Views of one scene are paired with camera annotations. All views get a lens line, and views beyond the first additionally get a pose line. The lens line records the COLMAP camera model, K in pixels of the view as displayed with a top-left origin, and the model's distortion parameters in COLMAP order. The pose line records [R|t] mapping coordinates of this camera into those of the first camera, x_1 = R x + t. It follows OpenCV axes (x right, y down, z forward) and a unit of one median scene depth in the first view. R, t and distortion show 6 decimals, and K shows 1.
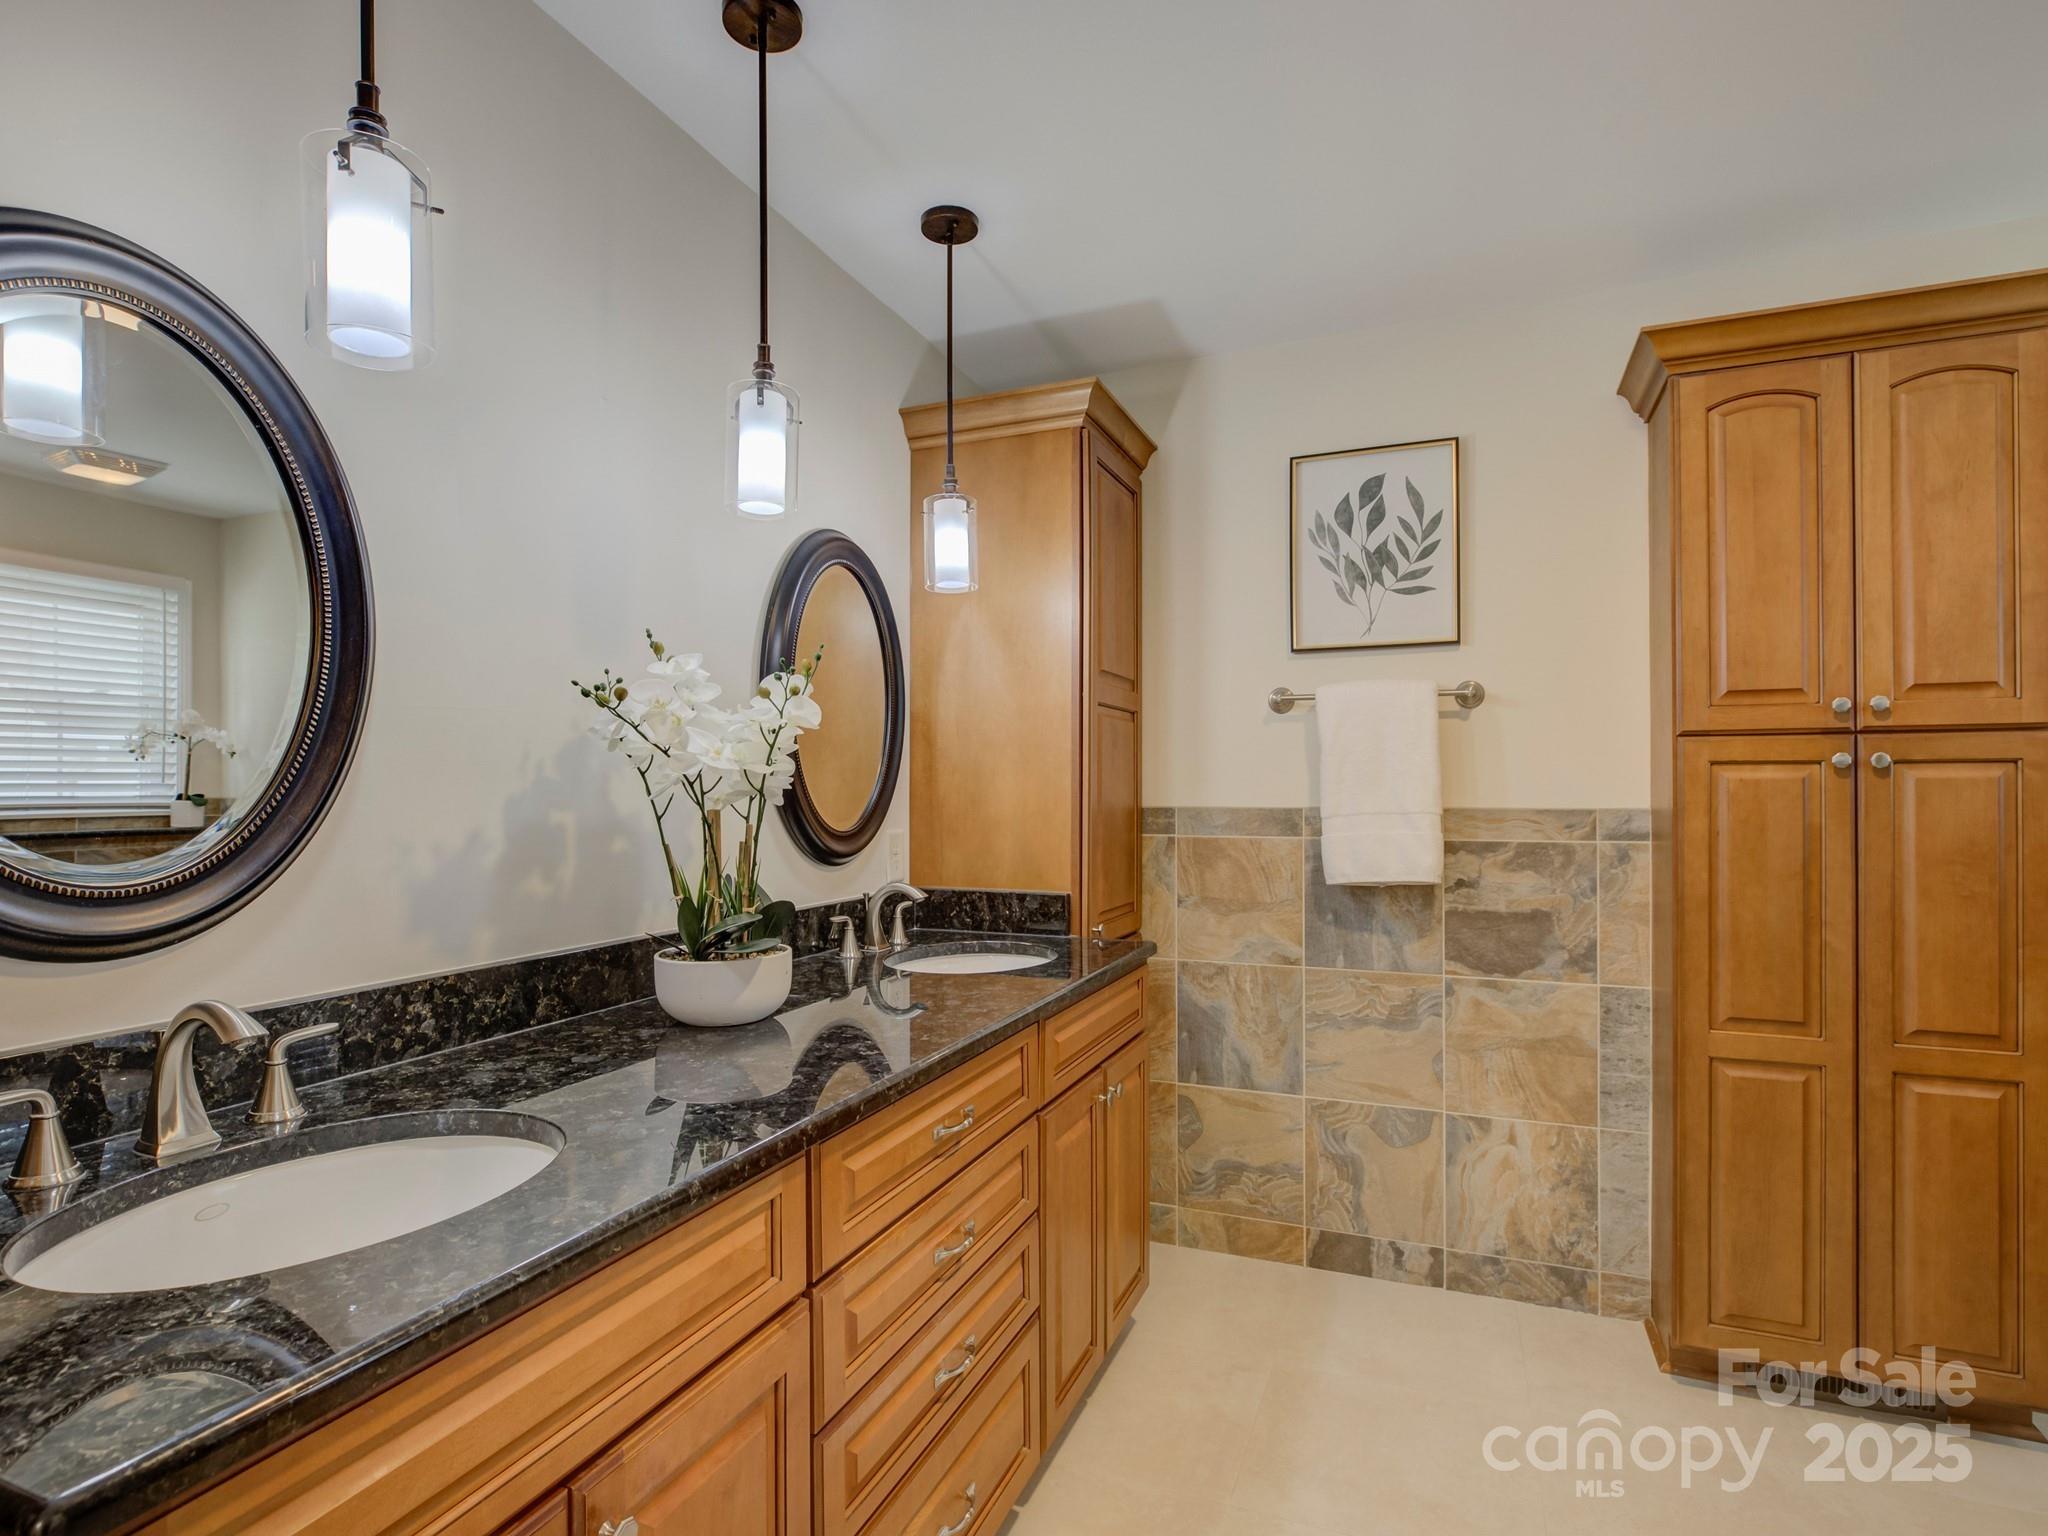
lens RADIAL K [[1059.3, 0, 1008.6], [0, 1059.3, 759.5], [0, 0, 1]] dist [-0.002696, -0.001975]
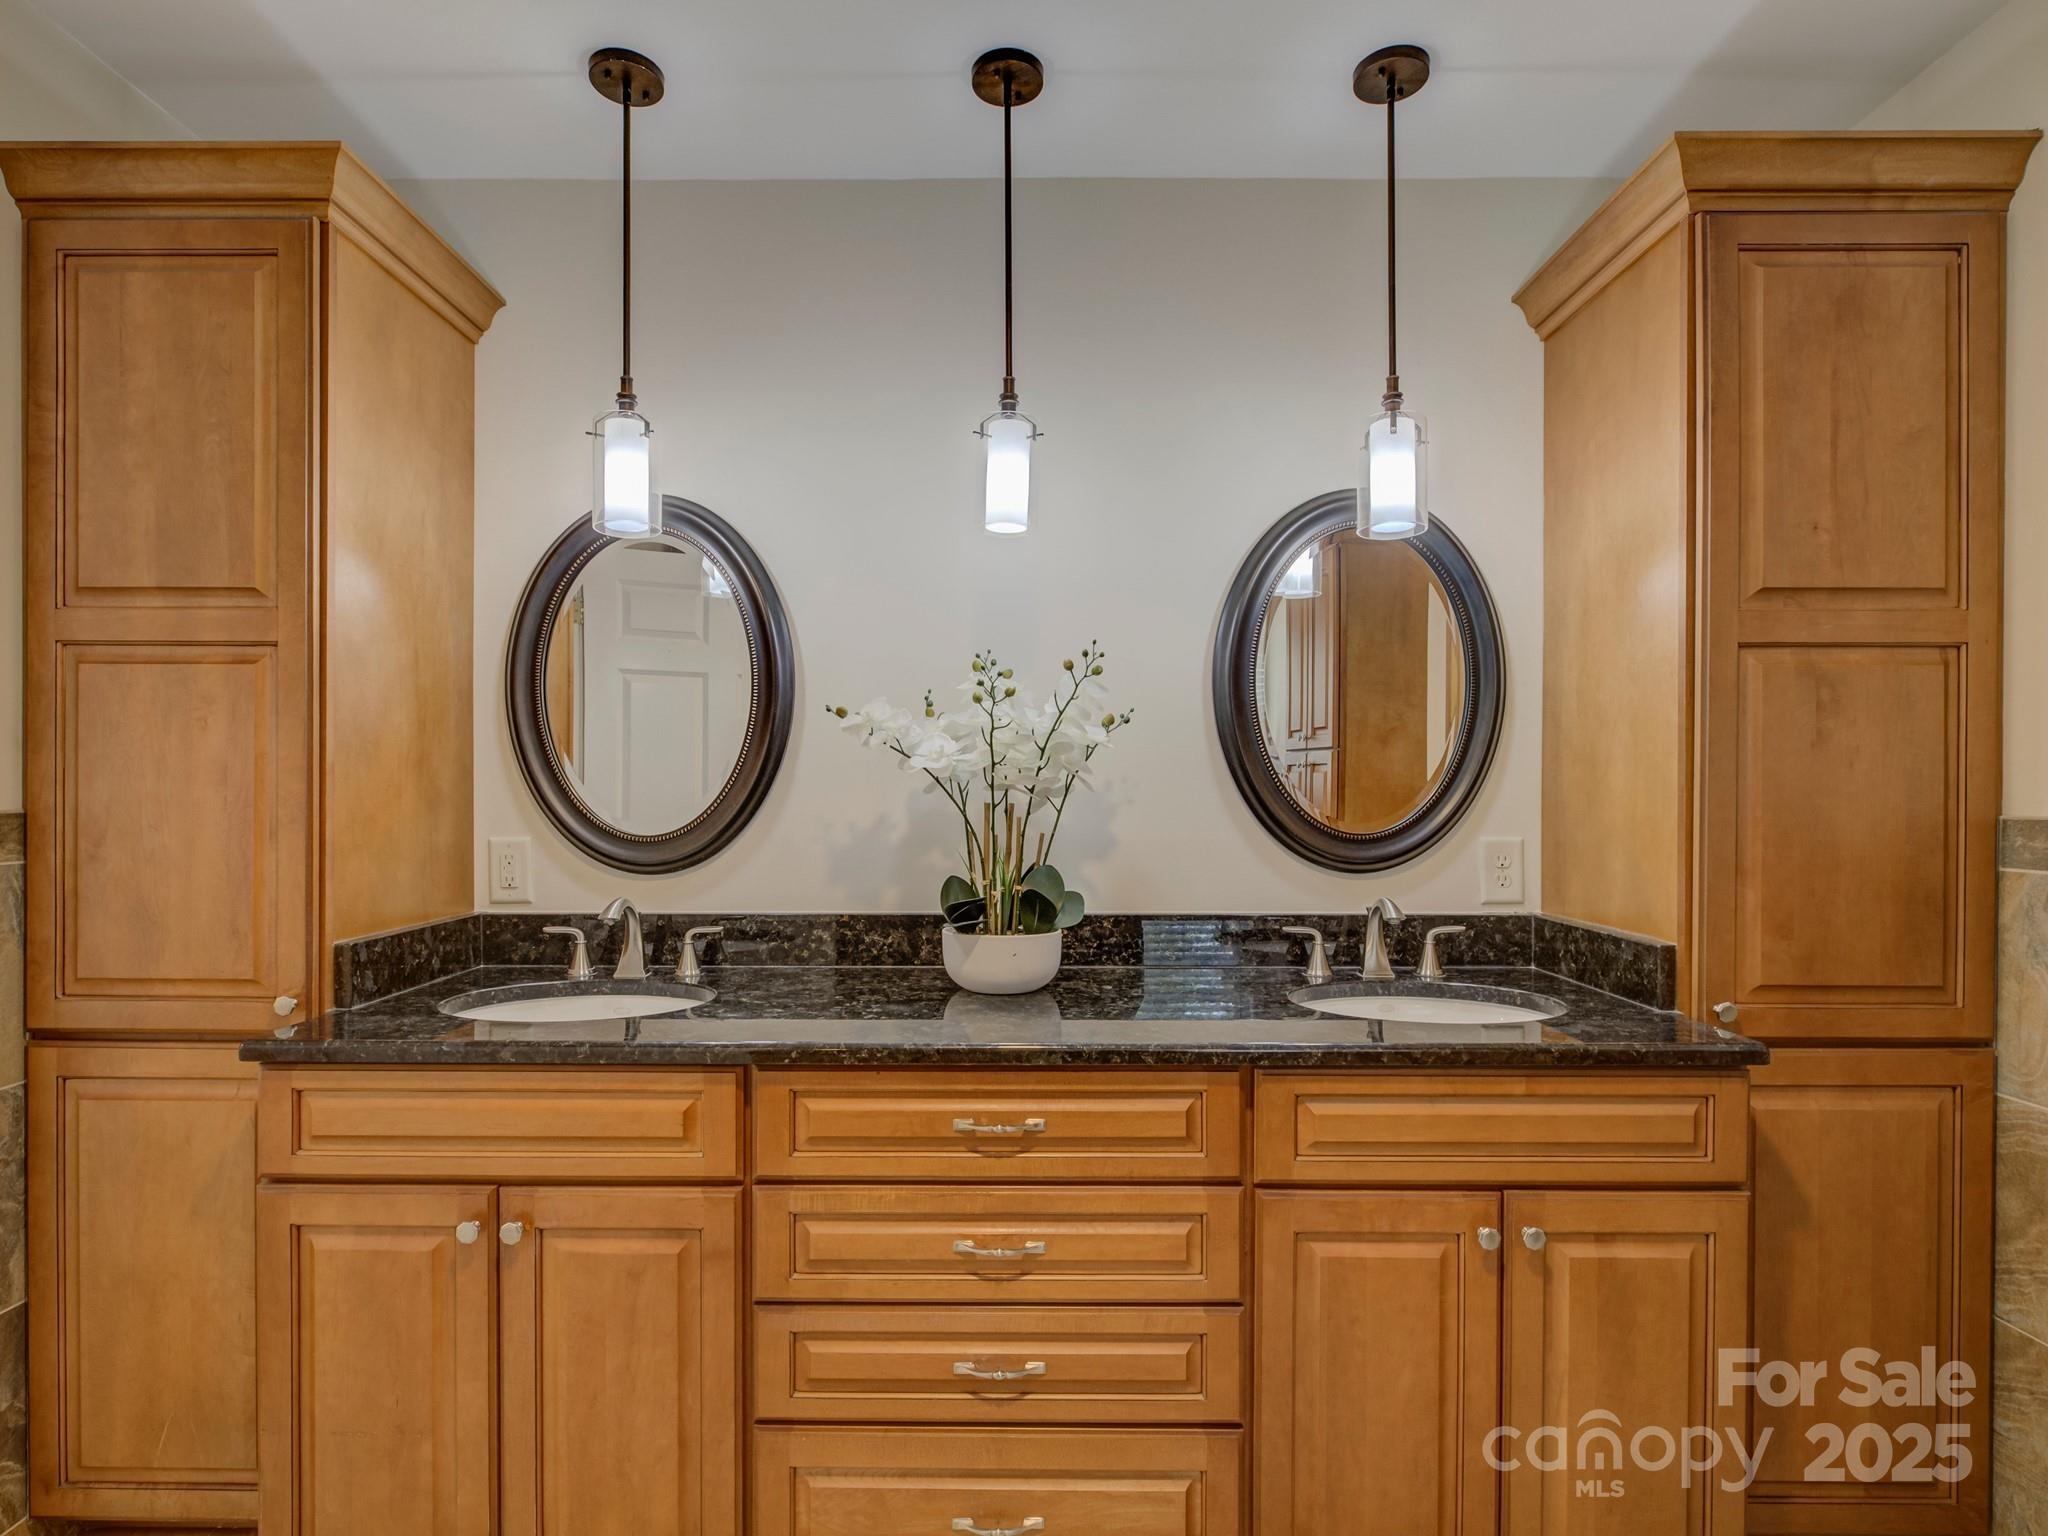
lens RADIAL K [[1079.3, 0, 1007.0], [0, 1079.3, 766.6], [0, 0, 1]] dist [-0.000244, -0.000302]
pose [[0.373745, -0.016827, -0.927379, 0.891680], [0.025986, 0.999633, -0.007666, 0.019819], [0.927167, -0.021234, 0.374045, 0.646268]]
